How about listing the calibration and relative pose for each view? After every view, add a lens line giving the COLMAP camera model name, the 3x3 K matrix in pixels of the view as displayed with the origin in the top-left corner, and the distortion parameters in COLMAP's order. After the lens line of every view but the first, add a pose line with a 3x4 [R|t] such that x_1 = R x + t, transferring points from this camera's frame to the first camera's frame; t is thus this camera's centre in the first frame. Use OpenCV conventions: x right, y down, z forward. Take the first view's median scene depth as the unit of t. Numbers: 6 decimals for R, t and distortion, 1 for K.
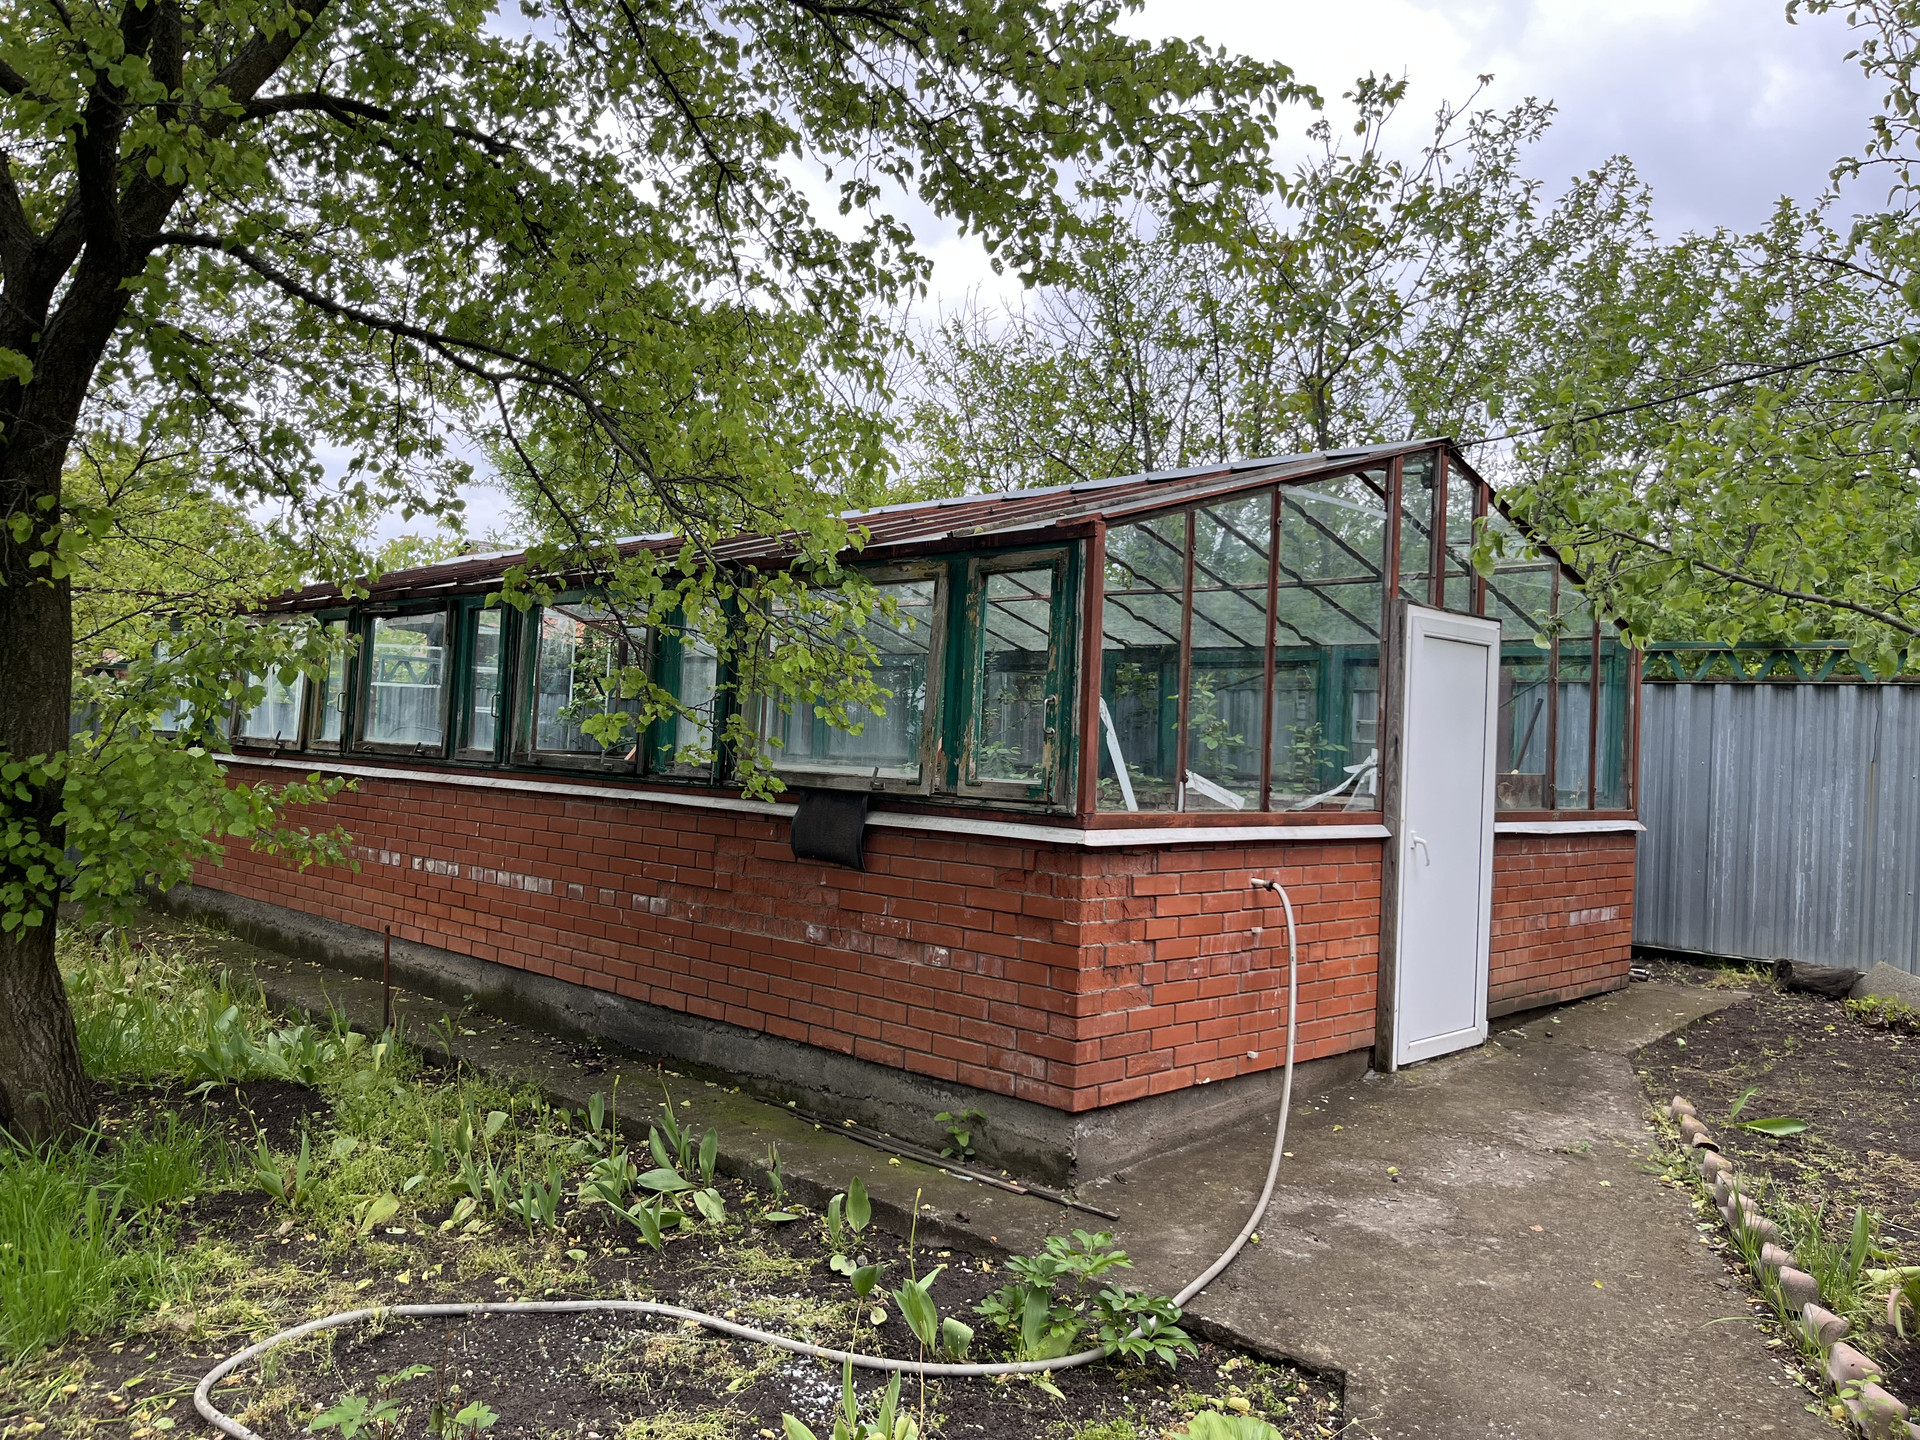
lens RADIAL K [[1452.9, 0, 967.4], [0, 1452.9, 723.0], [0, 0, 1]] dist [0.085597, -0.108941]
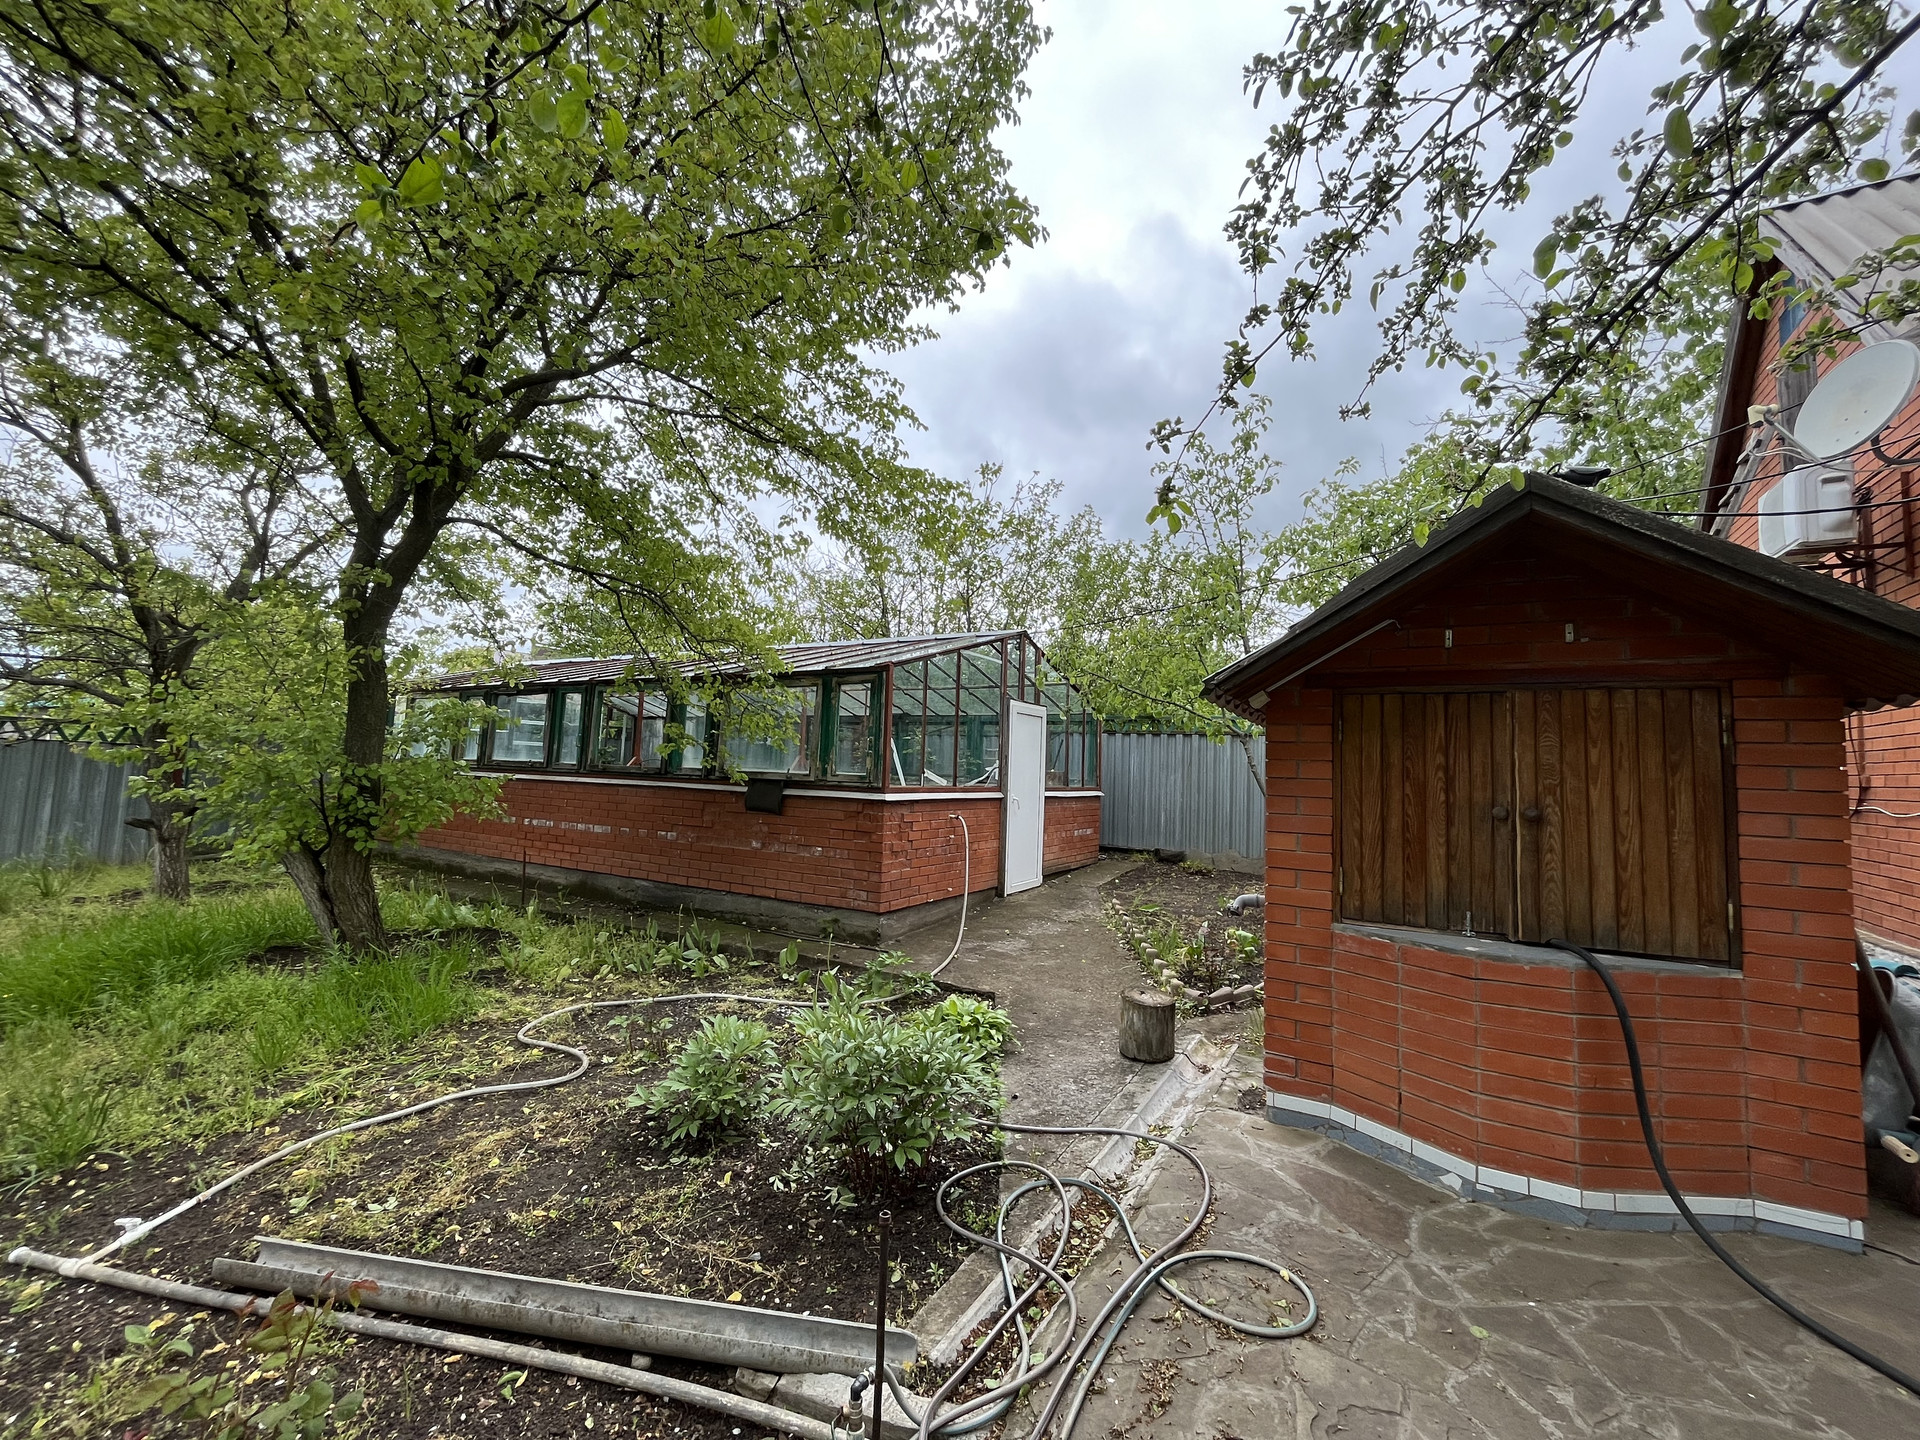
lens RADIAL K [[767.3, 0, 956.7], [0, 767.3, 711.4], [0, 0, 1]] dist [0.000365, 0.000070]
pose [[0.972106, 0.010876, 0.234290, -0.087530], [0.001607, 0.998592, -0.053020, 0.005284], [-0.234537, 0.051918, 0.970720, -0.218913]]
